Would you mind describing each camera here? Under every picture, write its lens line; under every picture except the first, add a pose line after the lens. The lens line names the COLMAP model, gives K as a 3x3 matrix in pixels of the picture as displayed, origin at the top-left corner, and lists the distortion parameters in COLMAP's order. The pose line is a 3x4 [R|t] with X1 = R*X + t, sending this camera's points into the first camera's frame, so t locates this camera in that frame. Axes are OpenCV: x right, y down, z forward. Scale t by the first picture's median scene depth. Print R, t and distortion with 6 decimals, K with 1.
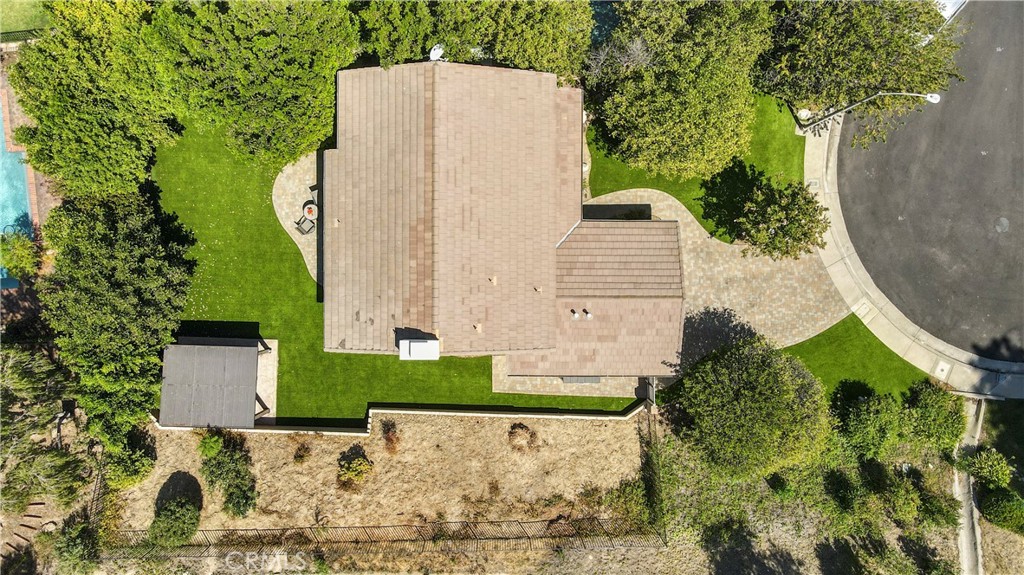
lens RADIAL K [[757.0, 0, 508.4], [0, 757.0, 287.1], [0, 0, 1]] dist [-0.023559, 0.060156]
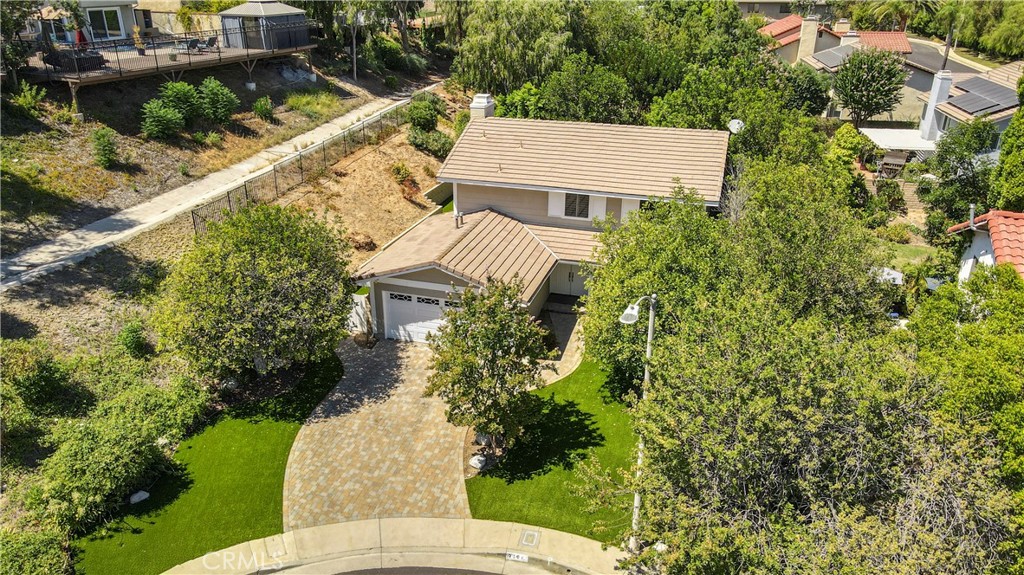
lens RADIAL K [[757.0, 0, 508.4], [0, 757.0, 287.1], [0, 0, 1]] dist [-0.023559, 0.060156]
pose [[-0.289499, 0.387354, -0.875298, 0.888740], [-0.957176, -0.115320, 0.265546, -0.267824], [0.001921, 0.914690, 0.404152, 0.672616]]
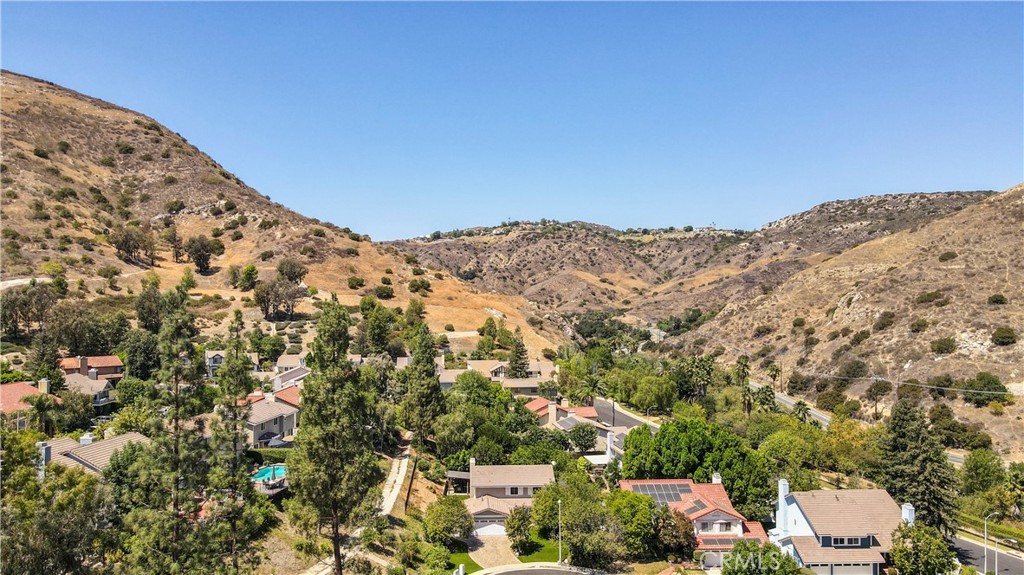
lens RADIAL K [[757.0, 0, 508.4], [0, 757.0, 287.1], [0, 0, 1]] dist [-0.023559, 0.060156]
pose [[0.057084, -0.004660, -0.998358, 3.011834], [-0.998369, -0.001074, -0.057080, 0.096768], [-0.000807, 0.999989, -0.004714, 0.159924]]
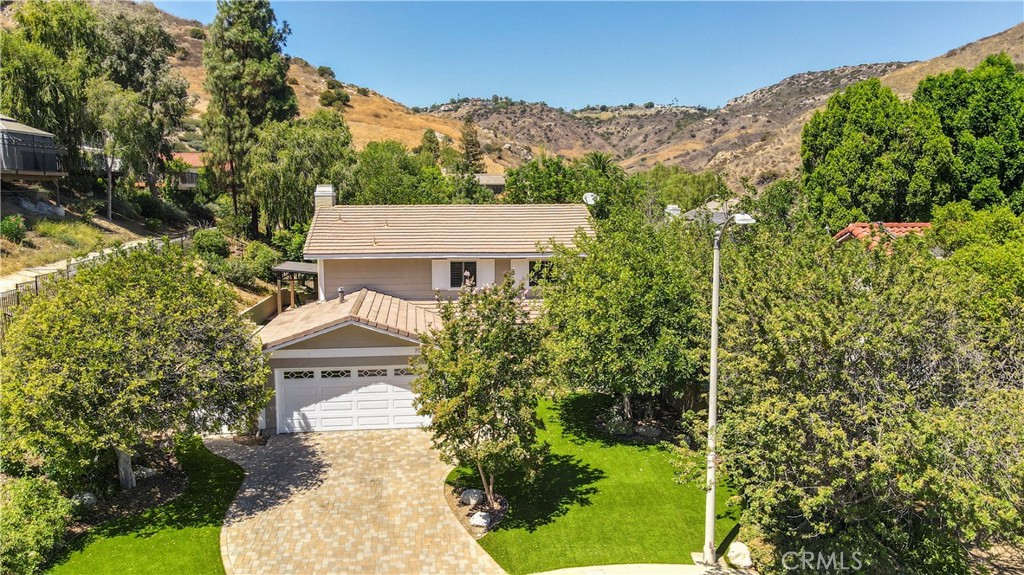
lens RADIAL K [[757.0, 0, 508.4], [0, 757.0, 287.1], [0, 0, 1]] dist [-0.023559, 0.060156]
pose [[0.121827, 0.132730, -0.983637, 0.875777], [-0.992551, 0.016970, -0.120641, -0.045003], [0.000680, 0.991007, 0.133808, 0.847831]]
